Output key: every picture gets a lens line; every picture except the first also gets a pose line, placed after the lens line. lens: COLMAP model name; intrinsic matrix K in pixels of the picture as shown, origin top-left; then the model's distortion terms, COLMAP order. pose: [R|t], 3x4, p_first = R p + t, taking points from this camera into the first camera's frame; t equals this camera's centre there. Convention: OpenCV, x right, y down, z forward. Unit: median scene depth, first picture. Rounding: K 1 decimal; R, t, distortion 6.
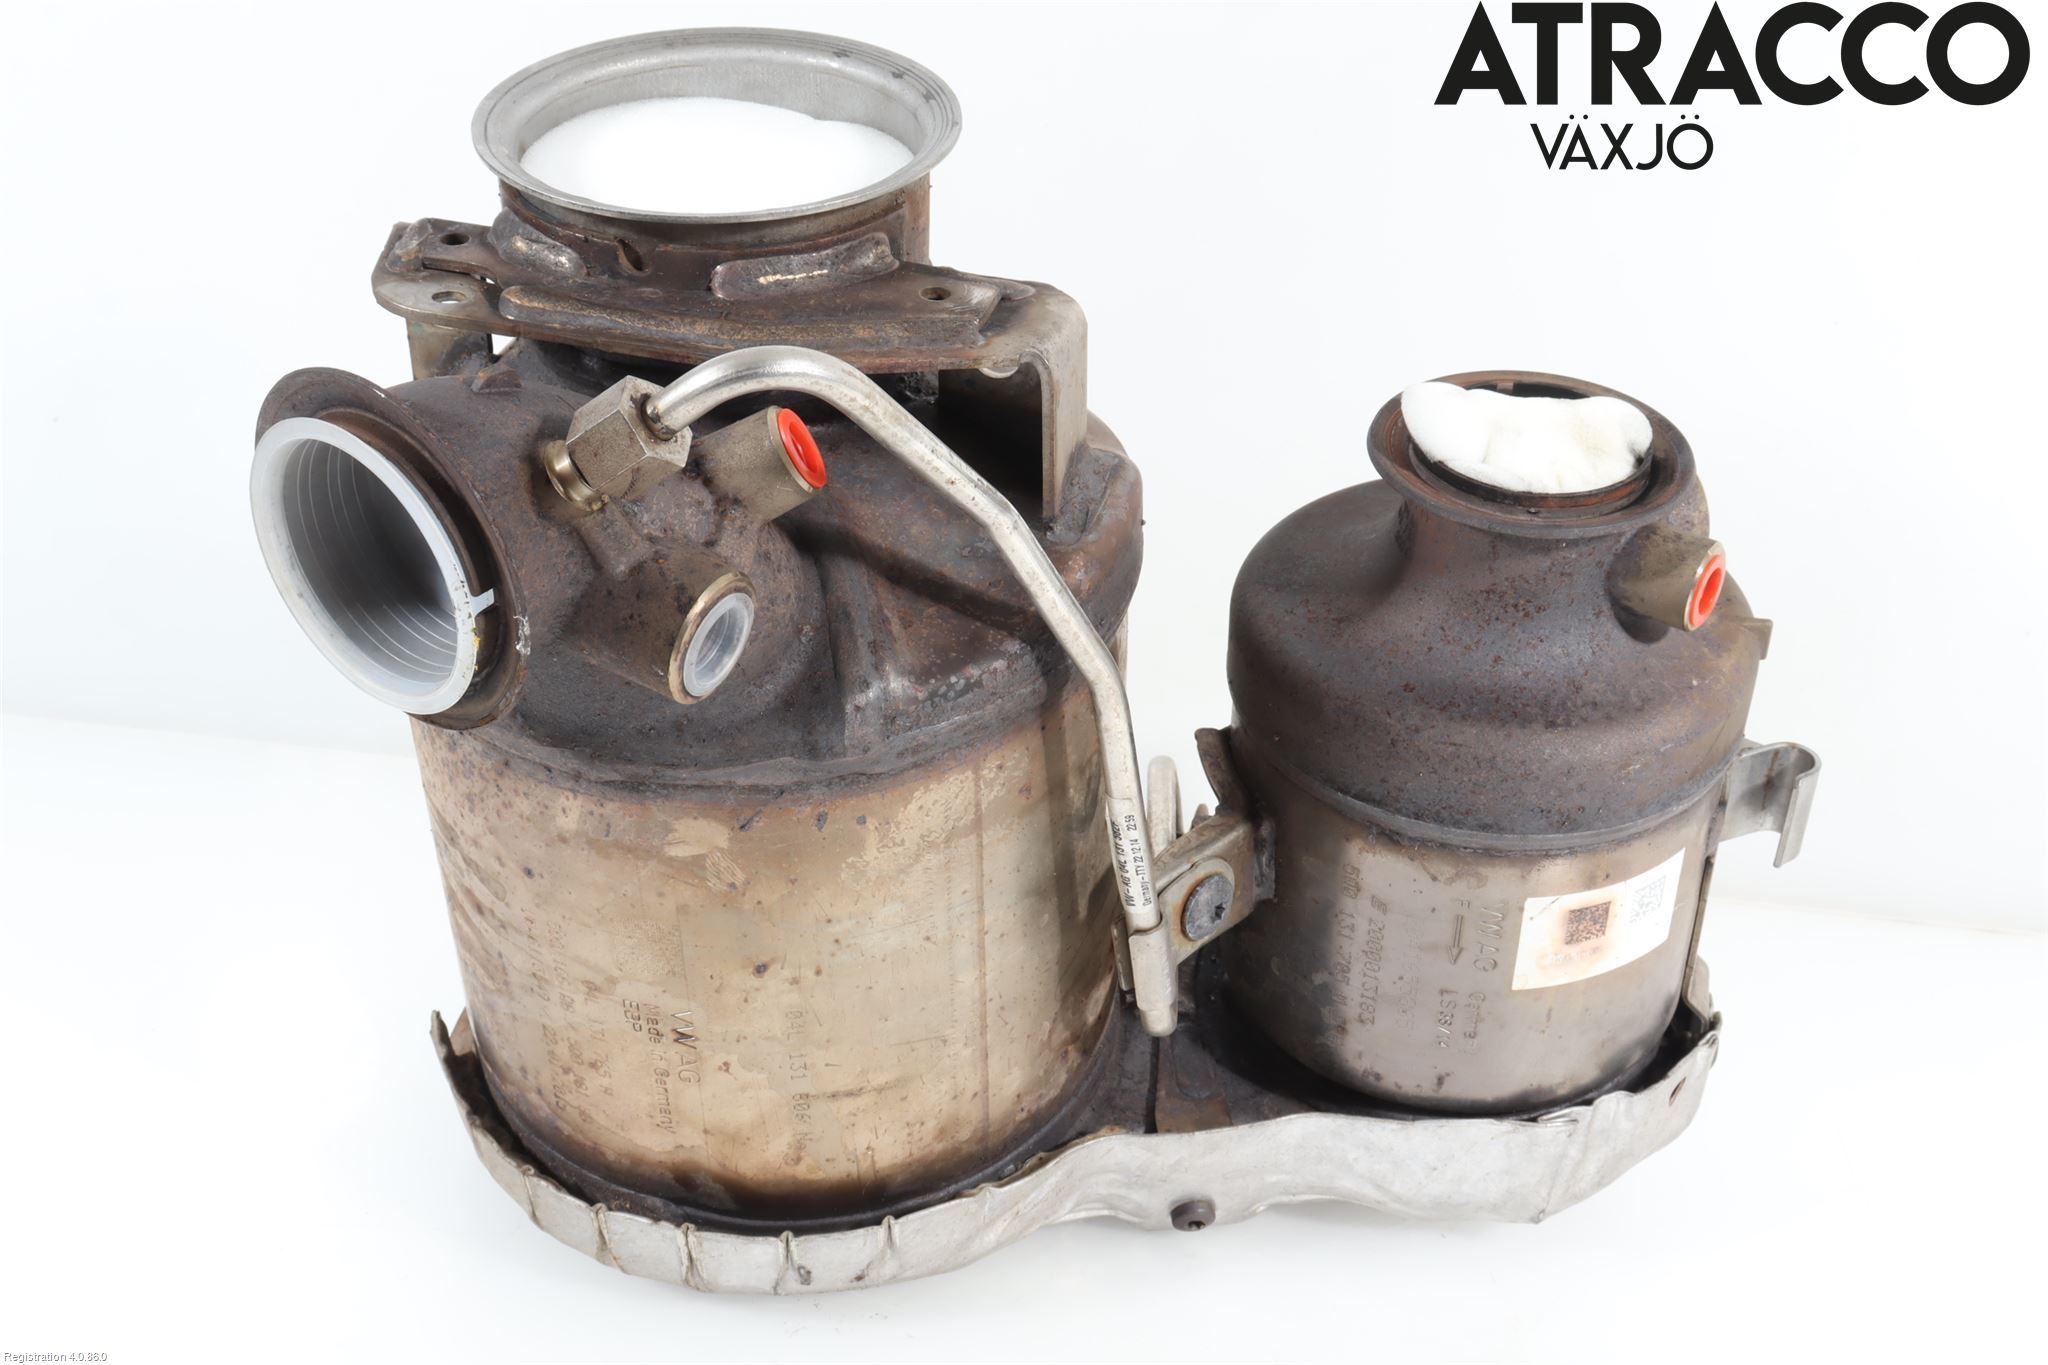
lens RADIAL K [[2574.0, 0, 1023.1], [0, 2574.0, 680.6], [0, 0, 1]] dist [0.001565, 0.000000]
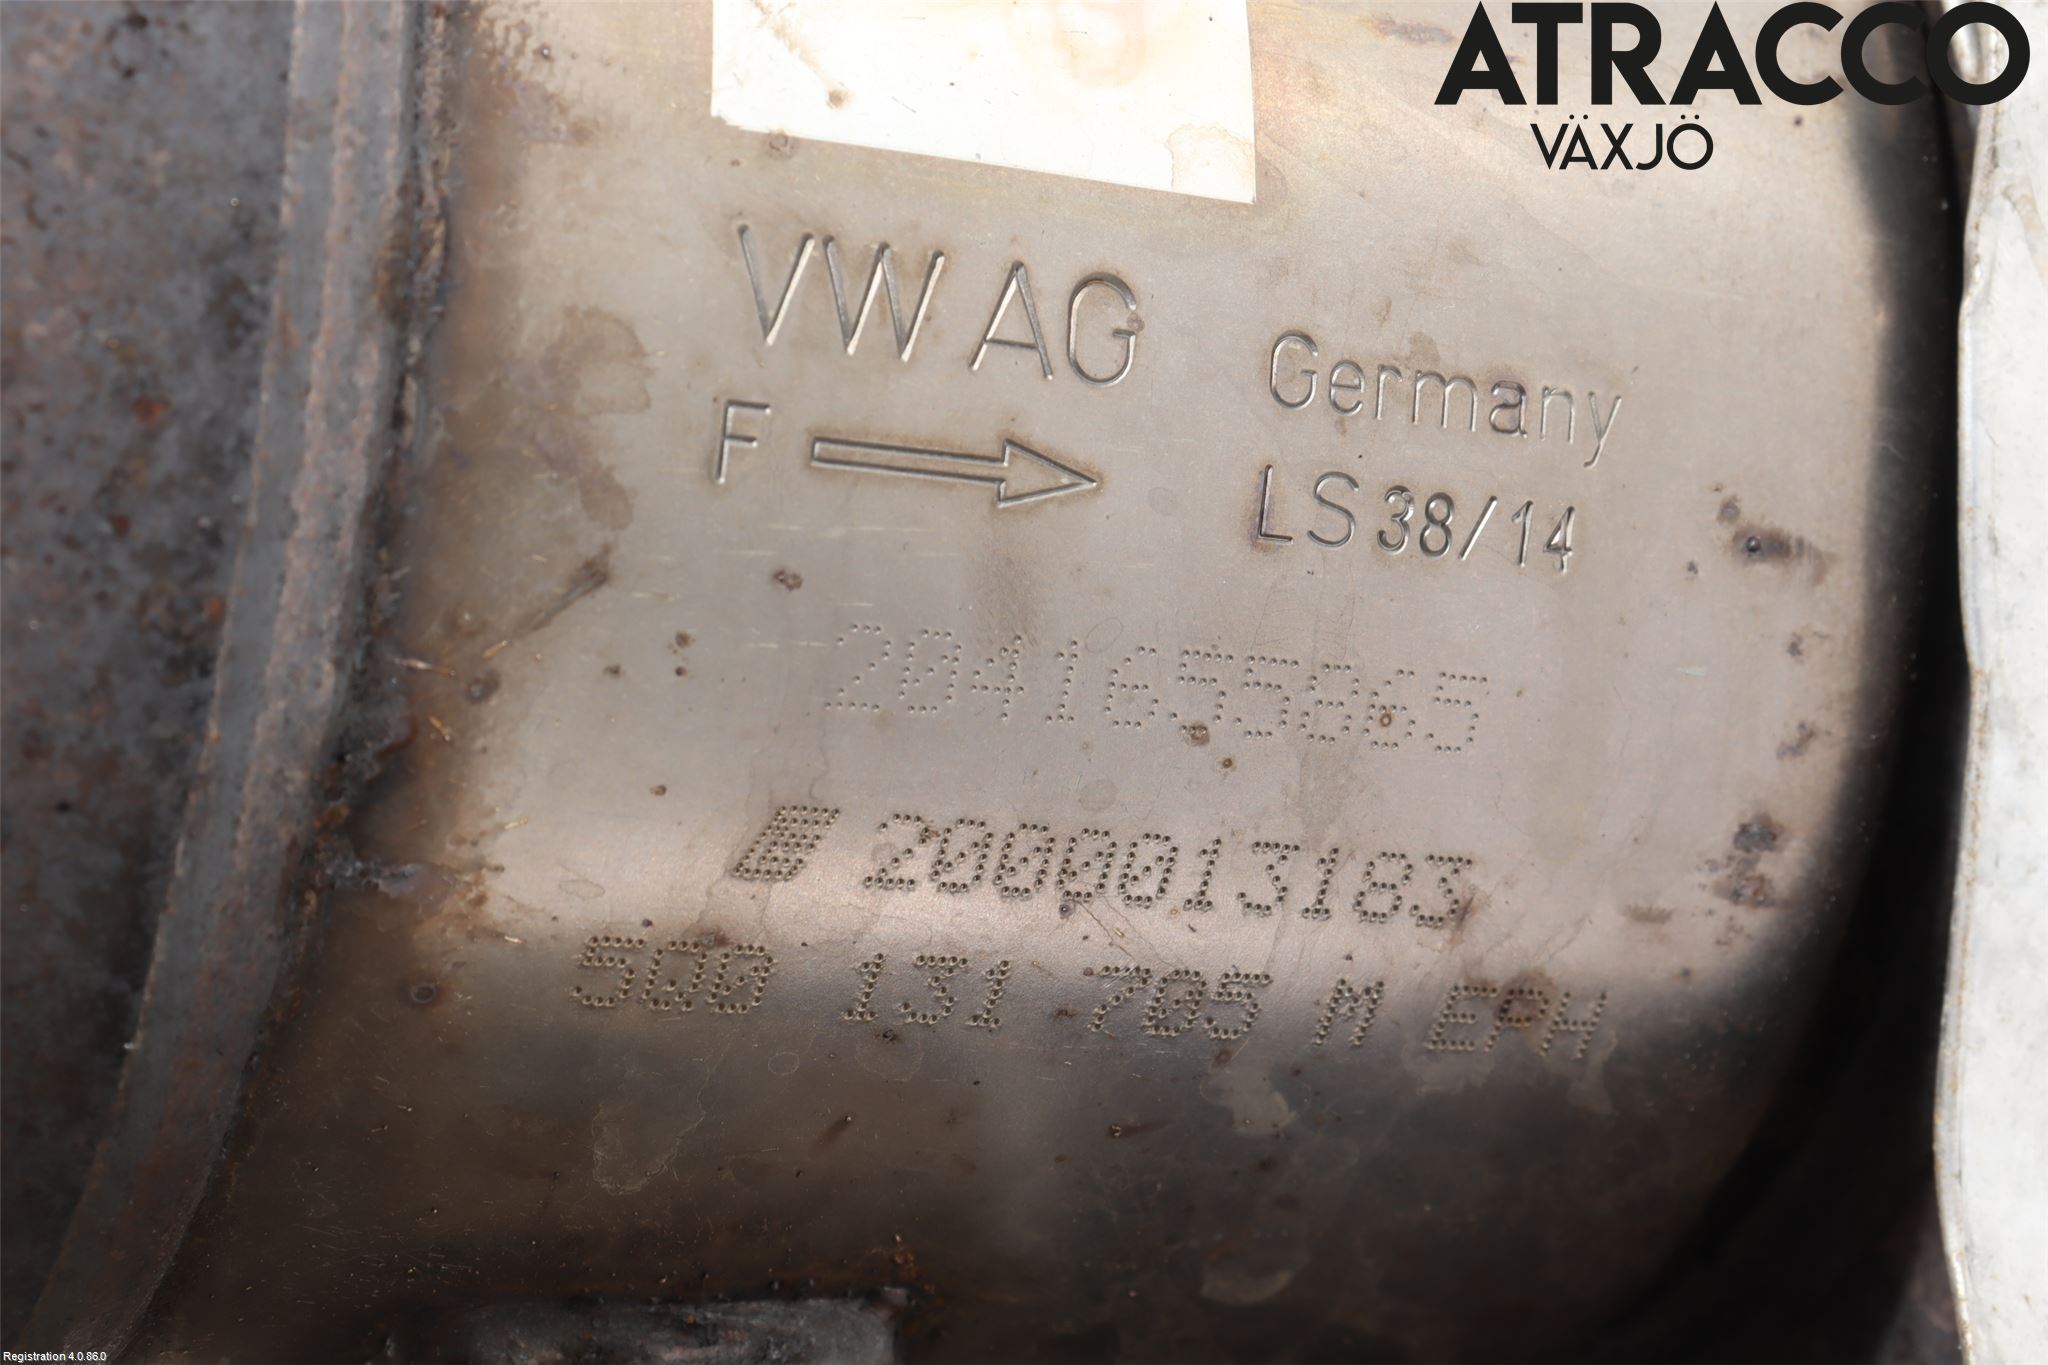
lens RADIAL K [[5216.8, 0, 1023.6], [0, 5216.8, 682.5], [0, 0, 1]] dist [0.139538, 0.000000]
pose [[0.036818, -0.993268, 0.109835, 0.101628], [0.989400, 0.020781, -0.143723, 0.157385], [0.140473, 0.113963, 0.983504, 0.571028]]
